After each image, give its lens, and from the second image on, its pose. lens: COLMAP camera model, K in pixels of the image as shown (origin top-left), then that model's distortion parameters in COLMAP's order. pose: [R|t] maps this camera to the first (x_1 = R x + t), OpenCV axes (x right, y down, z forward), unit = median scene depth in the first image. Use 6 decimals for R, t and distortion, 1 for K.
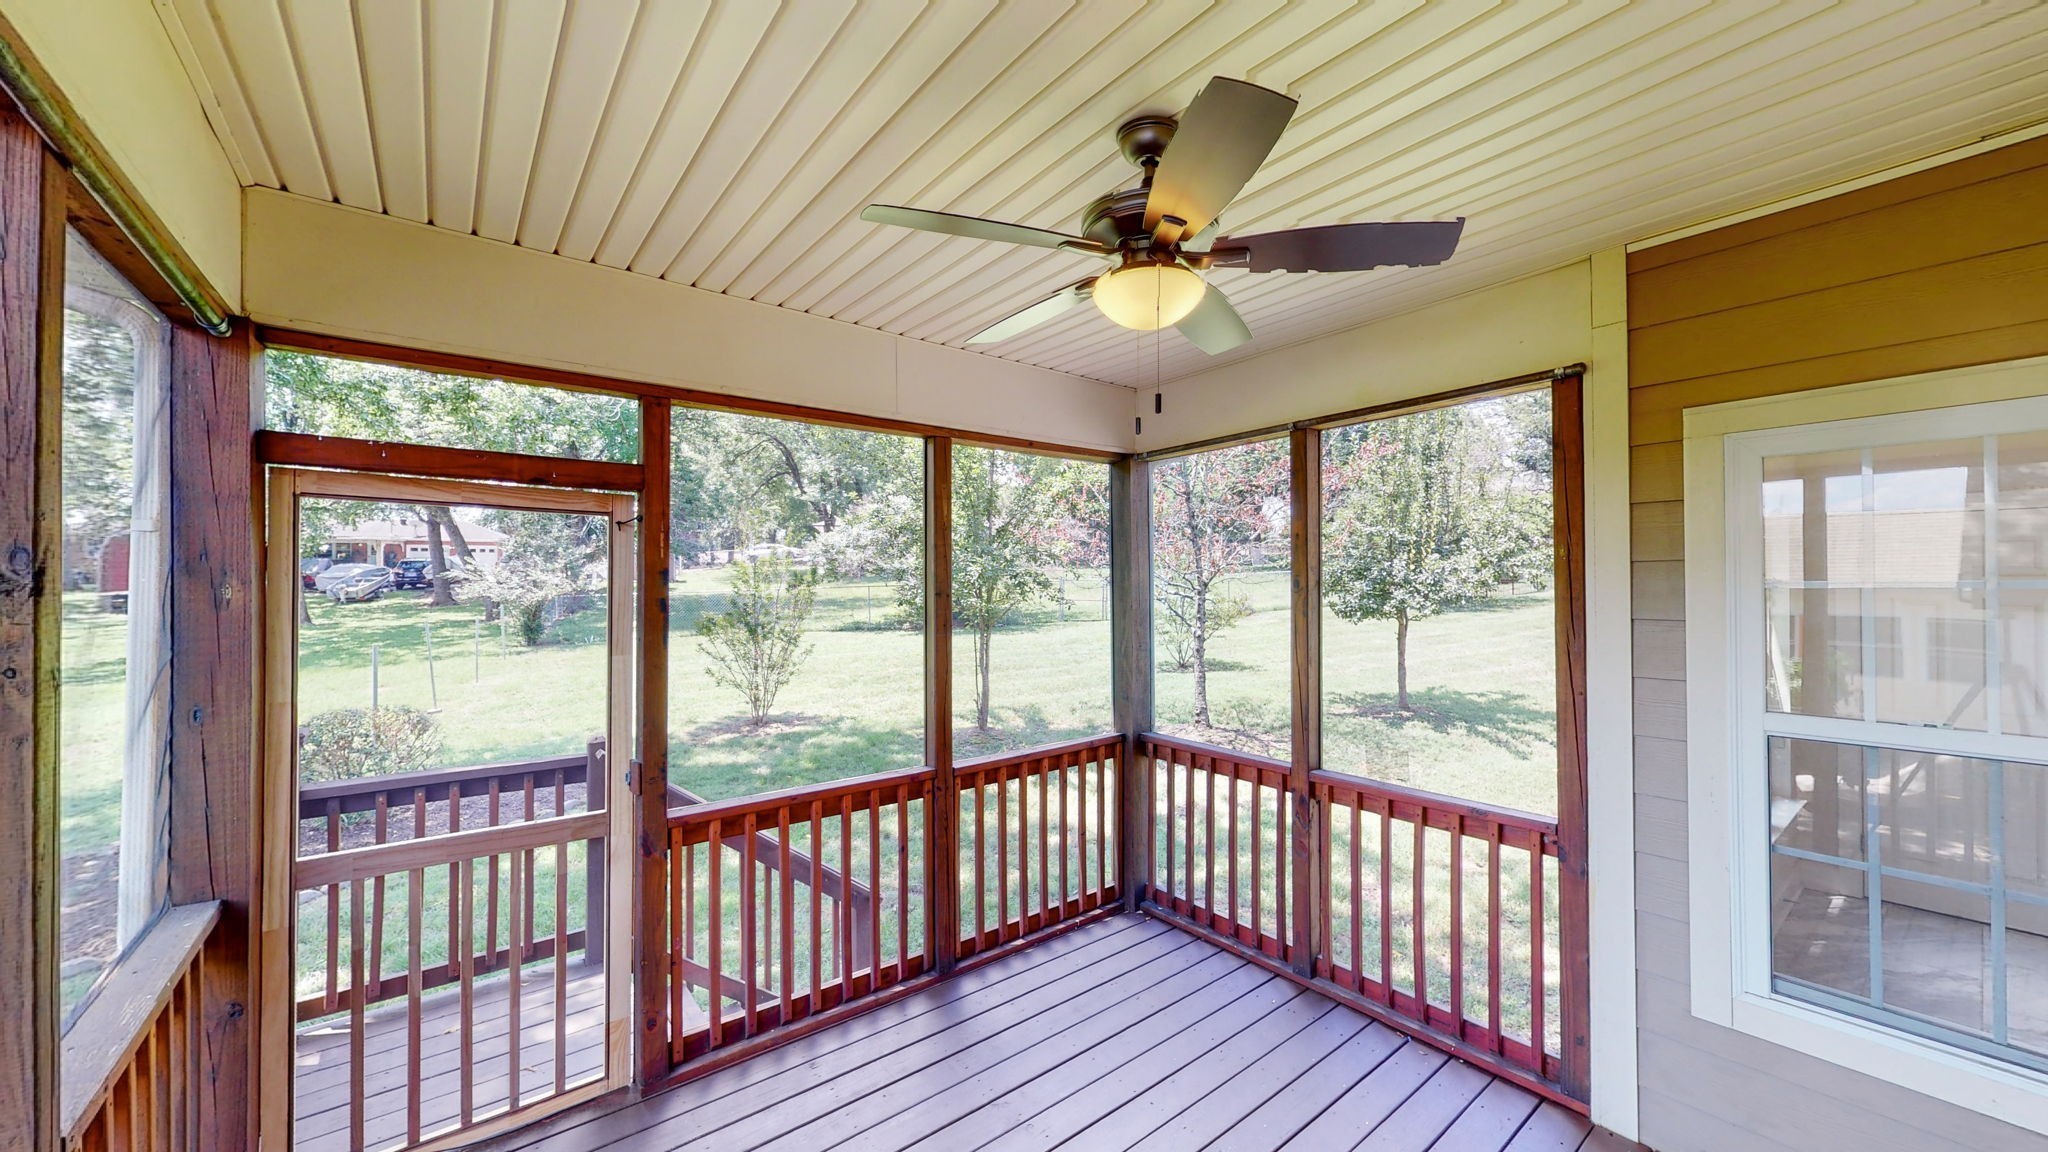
lens RADIAL K [[750.7, 0, 1028.0], [0, 750.7, 579.5], [0, 0, 1]] dist [0.000309, -0.000669]
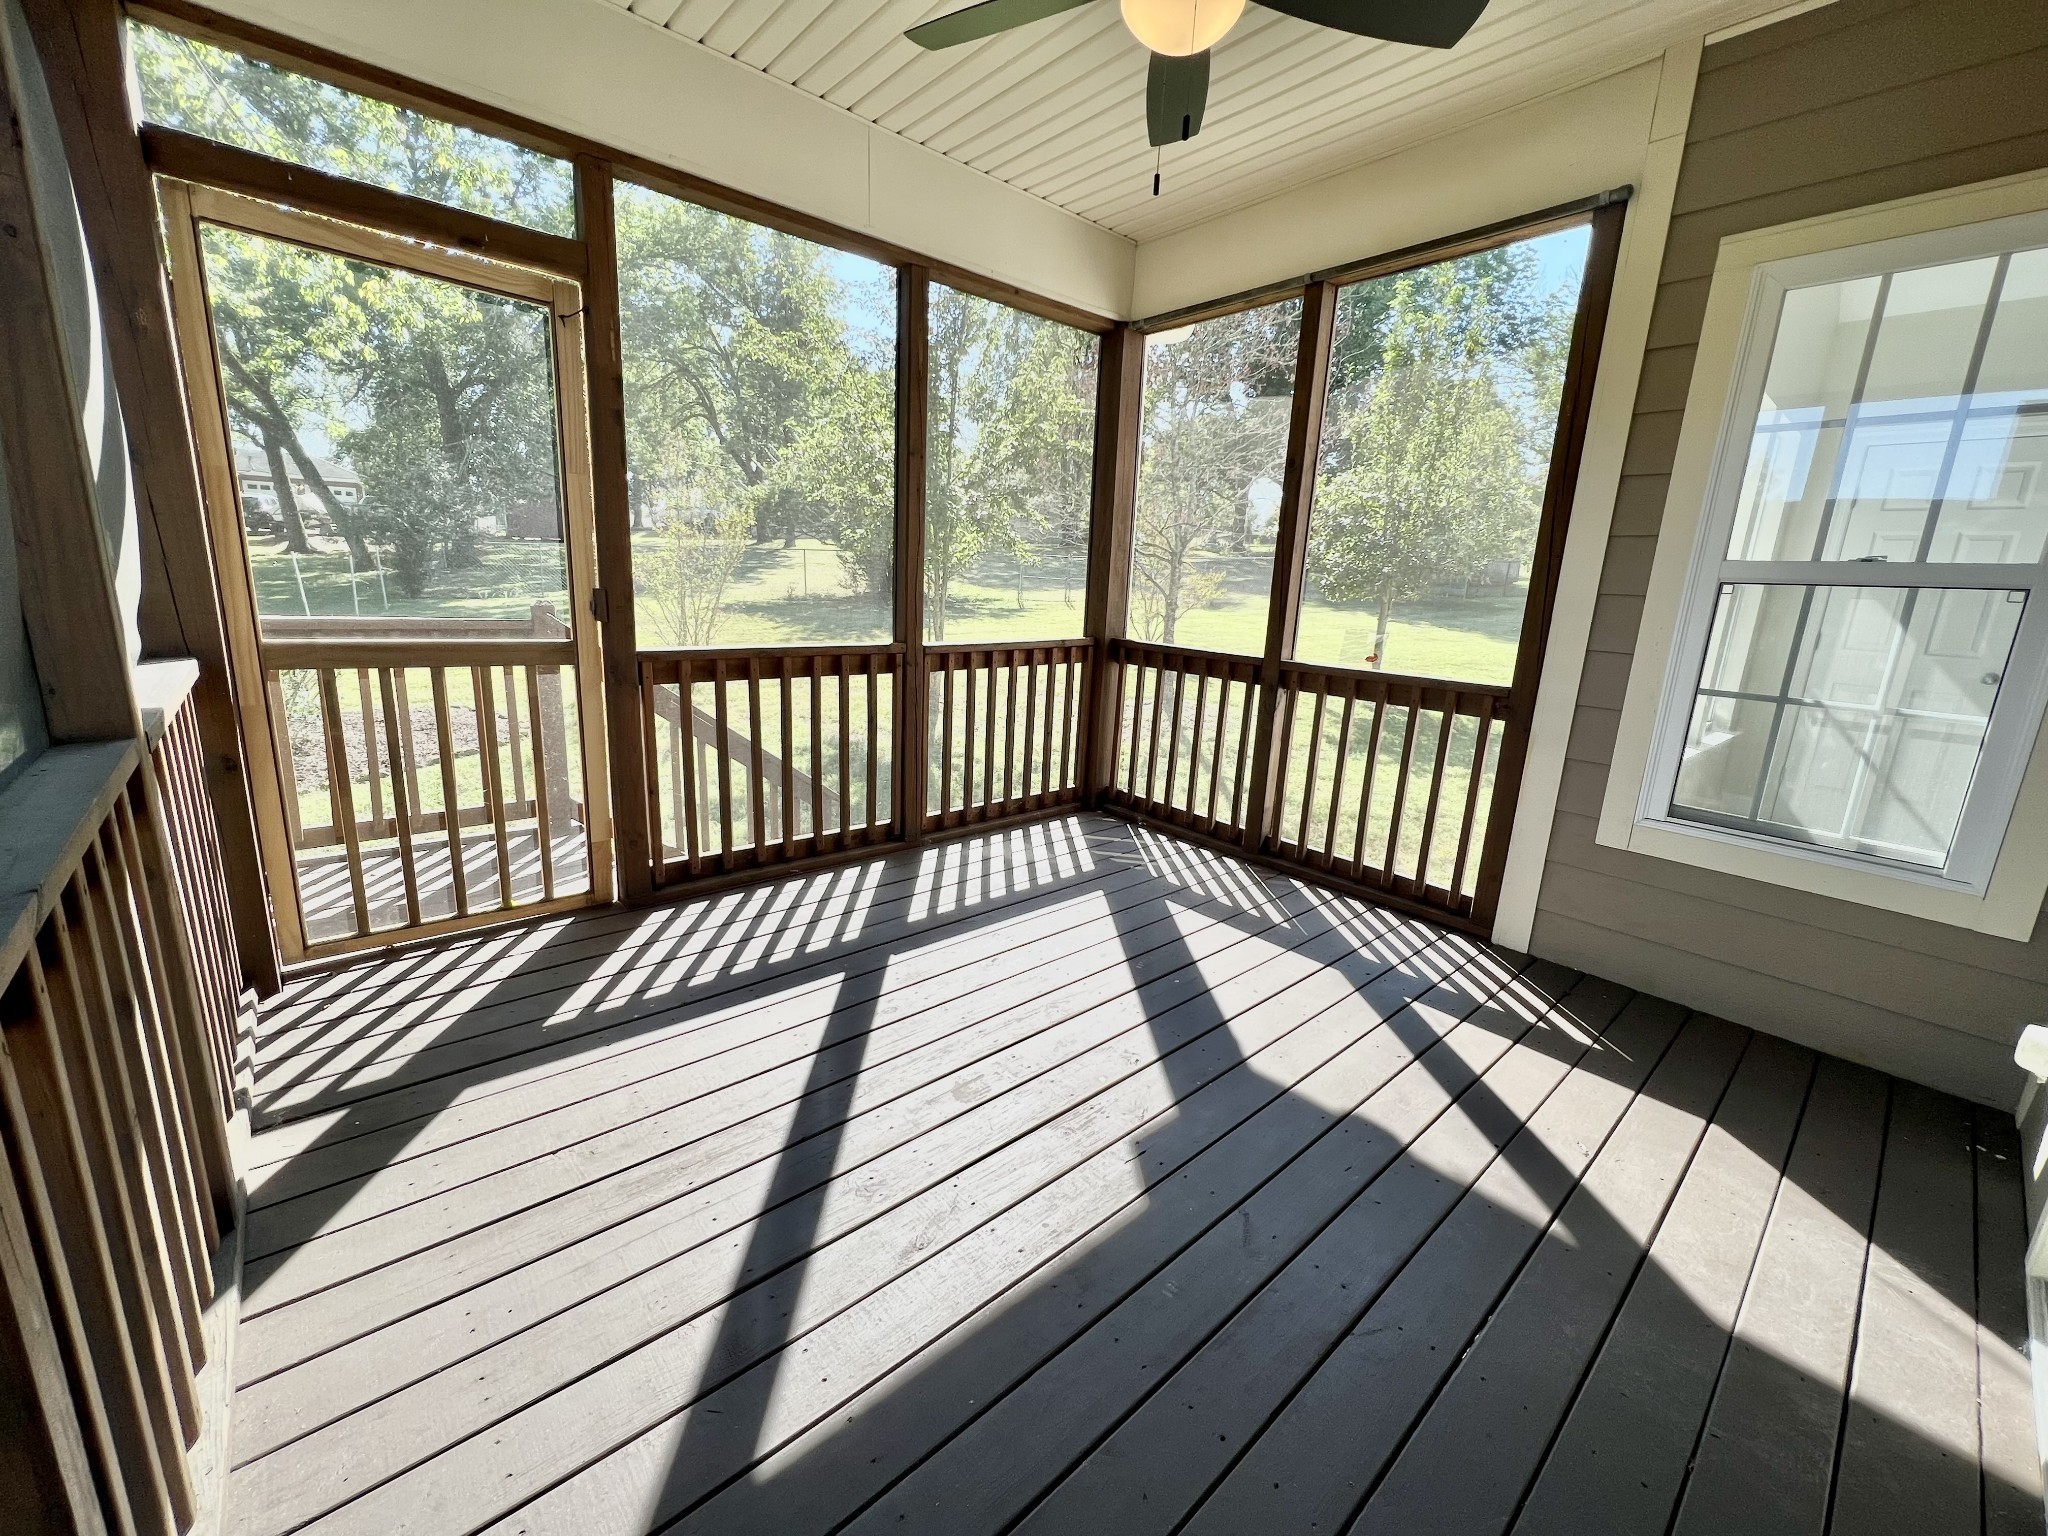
lens RADIAL K [[818.6, 0, 1021.4], [0, 818.6, 766.2], [0, 0, 1]] dist [-0.002260, -0.000208]
pose [[0.997563, 0.036023, 0.059745, -0.030709], [-0.048968, 0.971518, 0.231851, 0.151659], [-0.049691, -0.234212, 0.970915, -0.075956]]
